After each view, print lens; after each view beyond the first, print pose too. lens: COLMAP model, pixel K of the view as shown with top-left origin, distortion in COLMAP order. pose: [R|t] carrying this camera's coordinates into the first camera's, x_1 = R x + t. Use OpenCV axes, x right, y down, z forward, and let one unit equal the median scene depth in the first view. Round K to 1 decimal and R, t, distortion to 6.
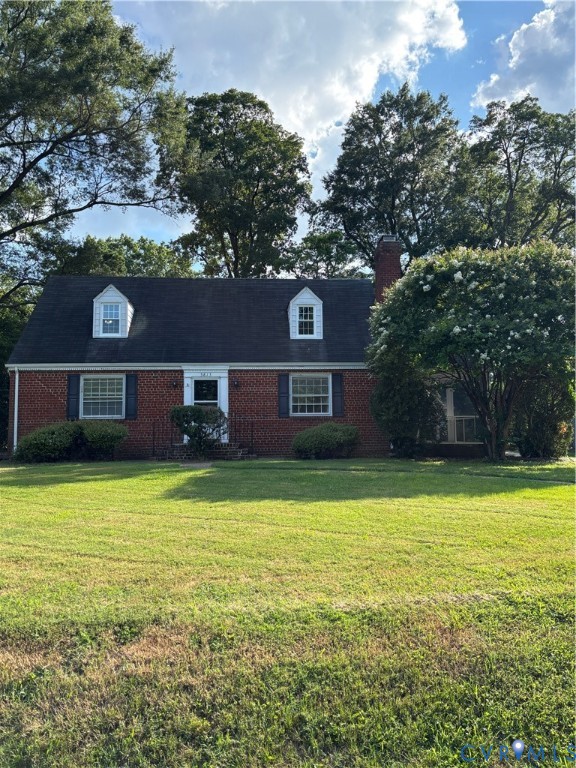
lens RADIAL K [[615.0, 0, 303.9], [0, 615.0, 367.0], [0, 0, 1]] dist [0.030673, -0.005076]
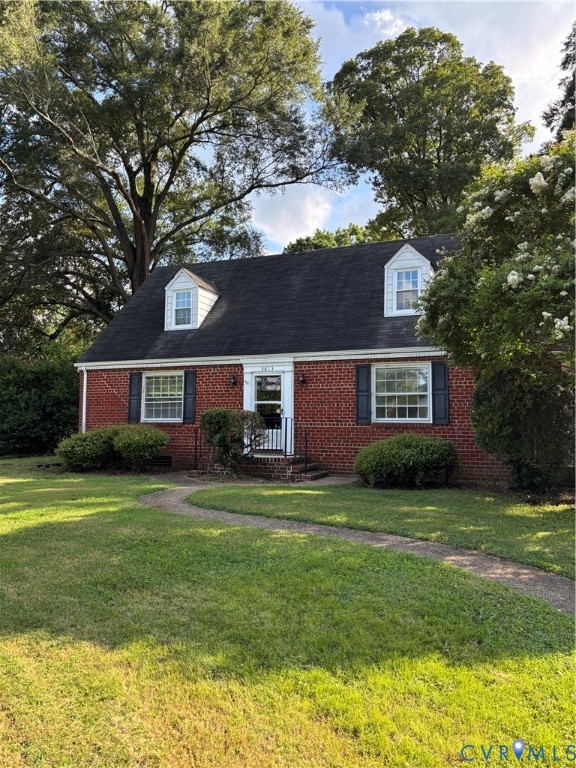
lens RADIAL K [[596.7, 0, 288.0], [0, 596.7, 384.0], [0, 0, 1]] dist [-0.006149, -0.006244]
pose [[0.879115, -0.012766, -0.476439, 0.226047], [0.036097, 0.998553, 0.039850, 0.002174], [0.475241, -0.052231, 0.878304, 0.323810]]
